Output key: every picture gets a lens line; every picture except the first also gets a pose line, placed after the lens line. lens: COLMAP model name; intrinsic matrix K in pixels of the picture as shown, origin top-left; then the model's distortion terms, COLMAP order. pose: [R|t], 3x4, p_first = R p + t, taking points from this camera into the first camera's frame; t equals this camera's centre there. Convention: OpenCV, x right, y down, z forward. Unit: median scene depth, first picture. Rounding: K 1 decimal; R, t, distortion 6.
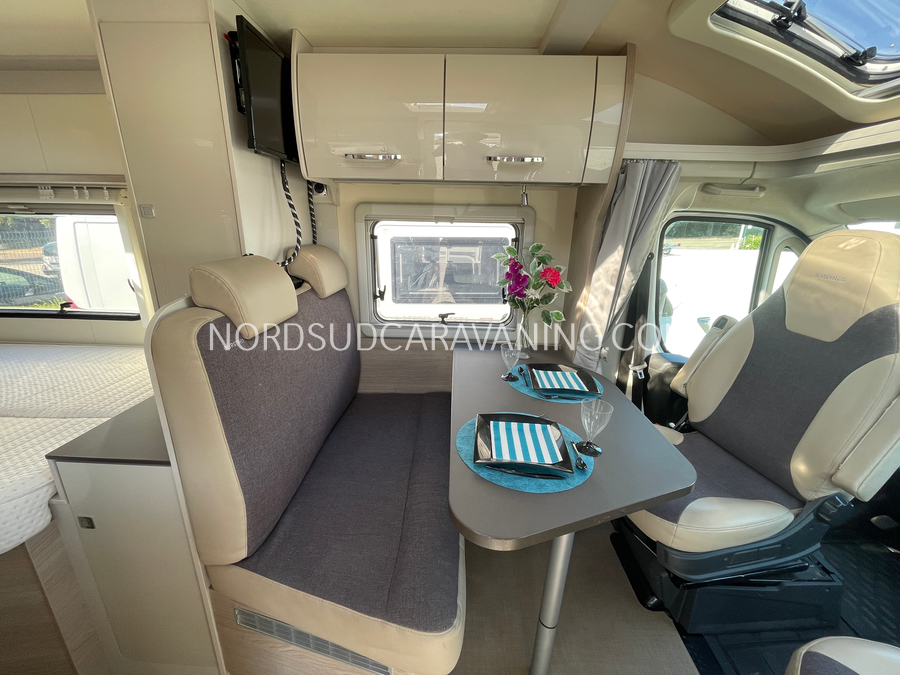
lens RADIAL K [[361.9, 0, 449.9], [0, 361.9, 331.4], [0, 0, 1]] dist [-0.000031, -0.002324]
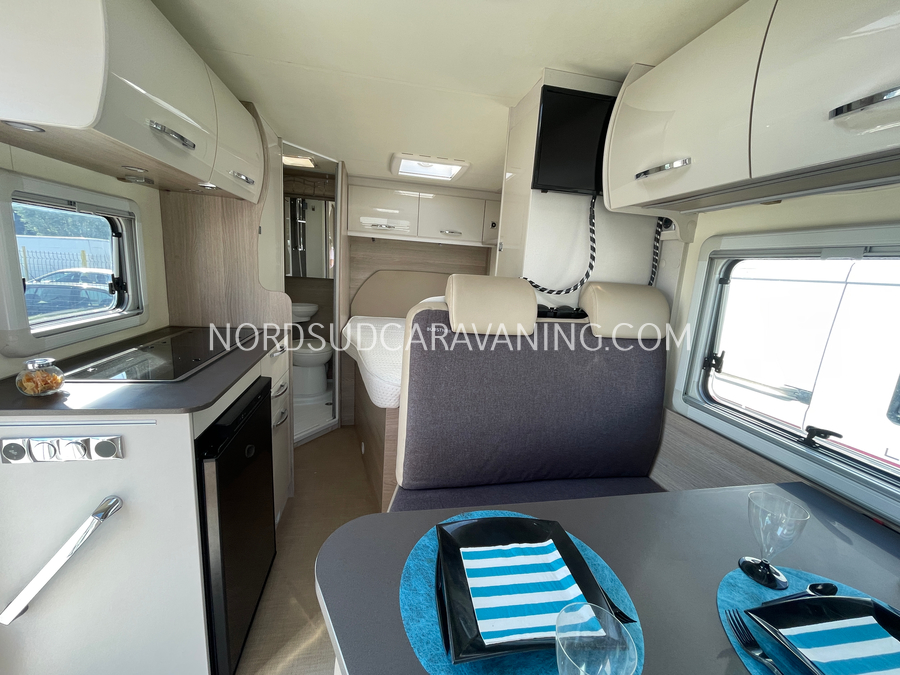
lens RADIAL K [[361.9, 0, 449.9], [0, 361.9, 331.4], [0, 0, 1]] dist [-0.000031, -0.002324]
pose [[0.218353, 0.167099, -0.961457, 0.519479], [-0.341049, 0.936172, 0.085250, -0.064295], [0.914334, 0.309290, 0.261405, 0.491307]]
